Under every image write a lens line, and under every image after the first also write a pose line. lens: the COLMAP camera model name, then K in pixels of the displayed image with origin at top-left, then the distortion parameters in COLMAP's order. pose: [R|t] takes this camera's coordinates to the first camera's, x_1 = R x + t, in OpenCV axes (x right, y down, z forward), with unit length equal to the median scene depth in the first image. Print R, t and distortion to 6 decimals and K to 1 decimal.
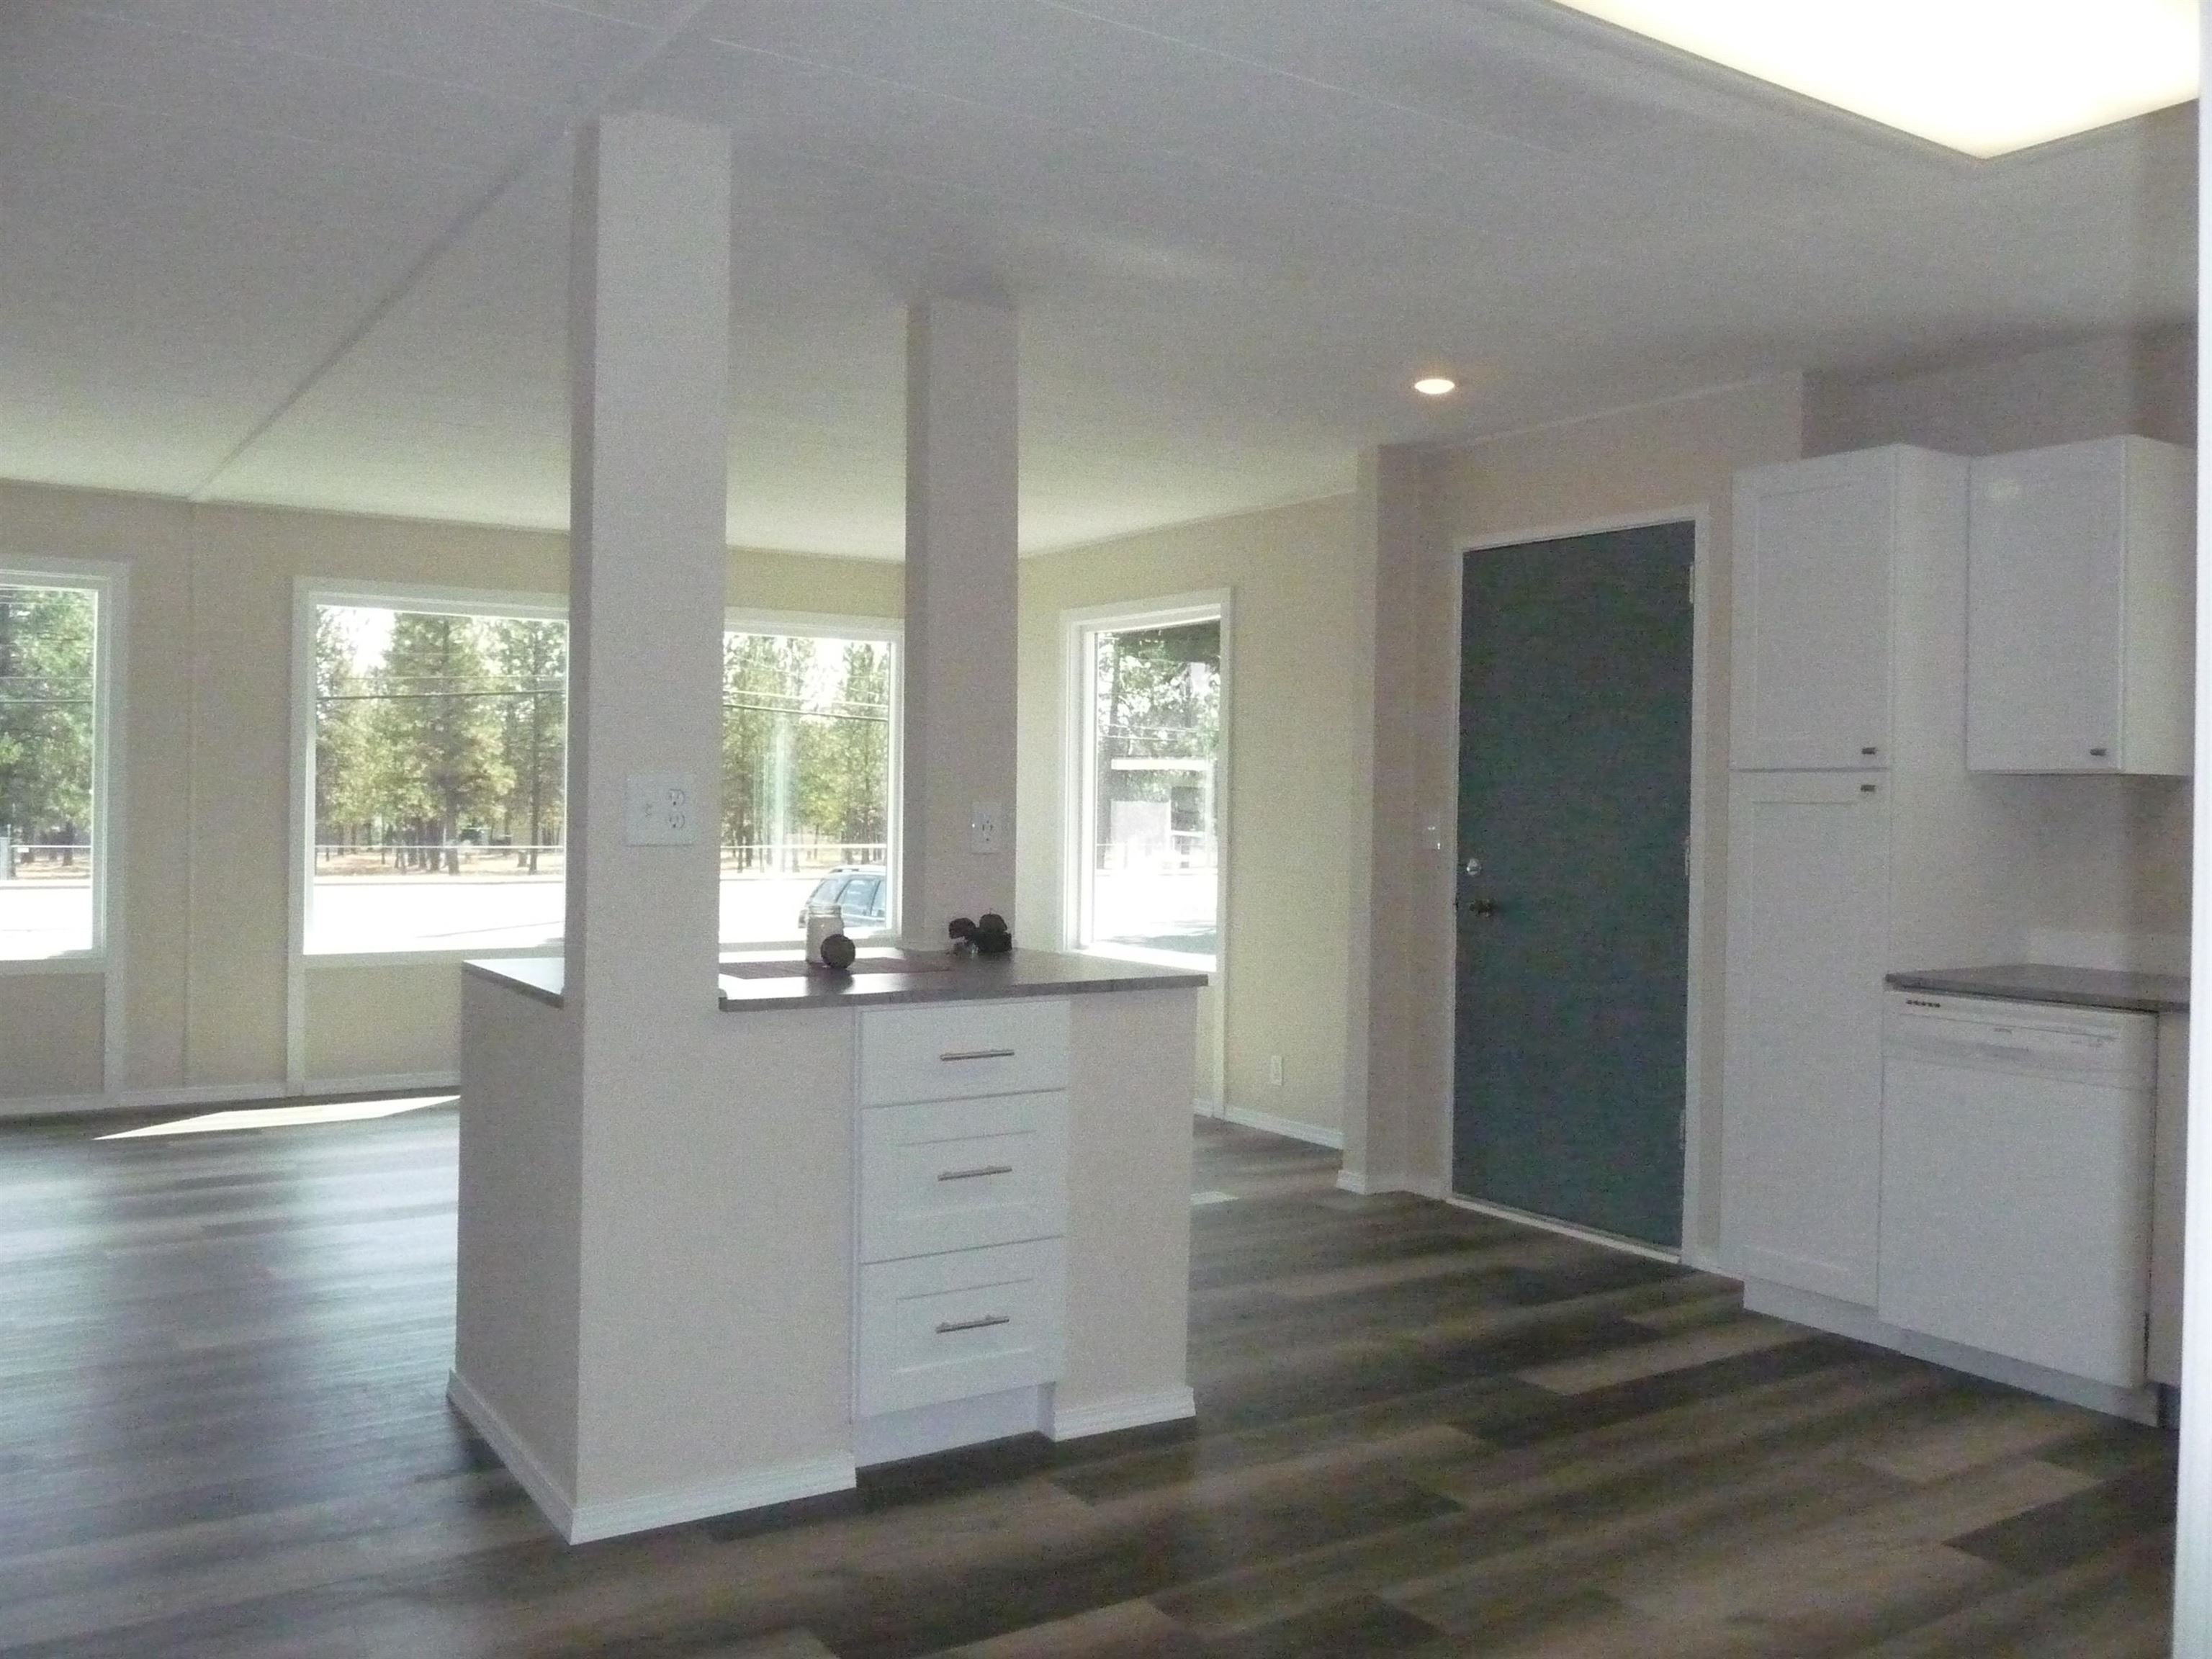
lens RADIAL K [[1858.1, 0, 1103.1], [0, 1858.1, 832.2], [0, 0, 1]] dist [-0.017988, -0.003831]
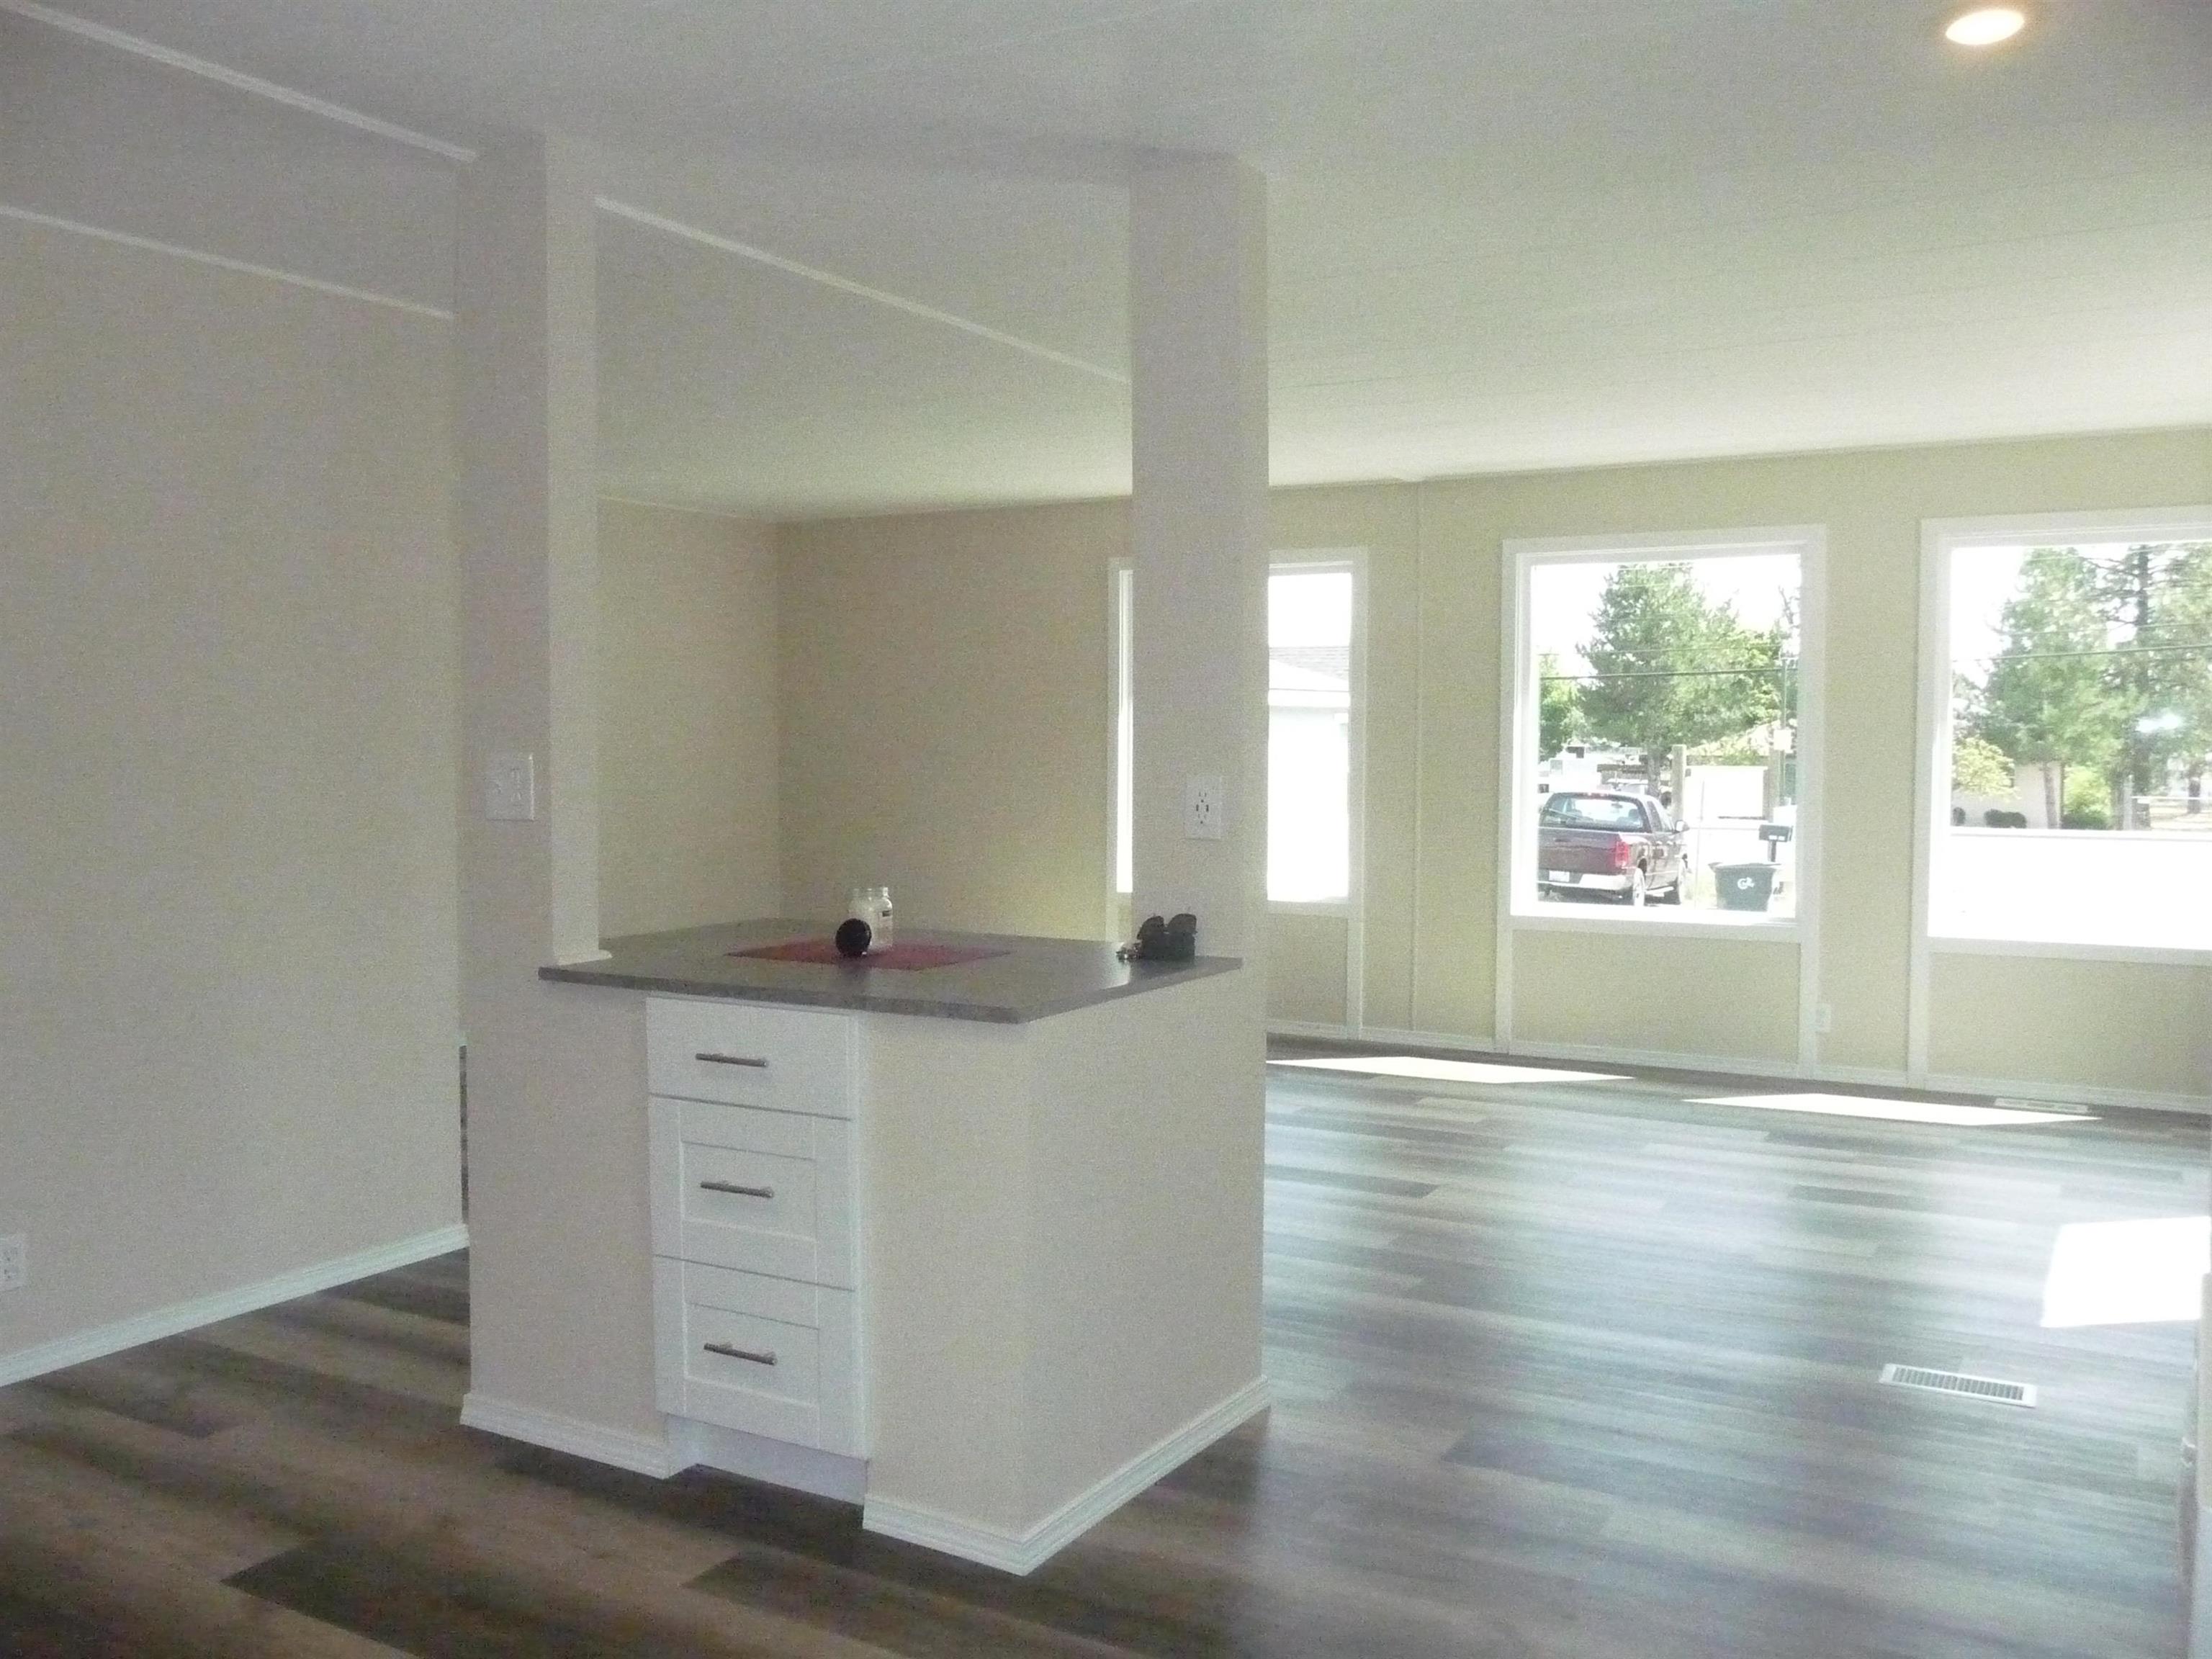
lens RADIAL K [[1858.1, 0, 1103.1], [0, 1858.1, 823.6], [0, 0, 1]] dist [-0.017988, -0.003831]
pose [[0.450484, 0.029891, -0.892284, 0.776371], [-0.009742, 0.999544, 0.028565, -0.021853], [0.892731, -0.004176, 0.450570, 0.713661]]
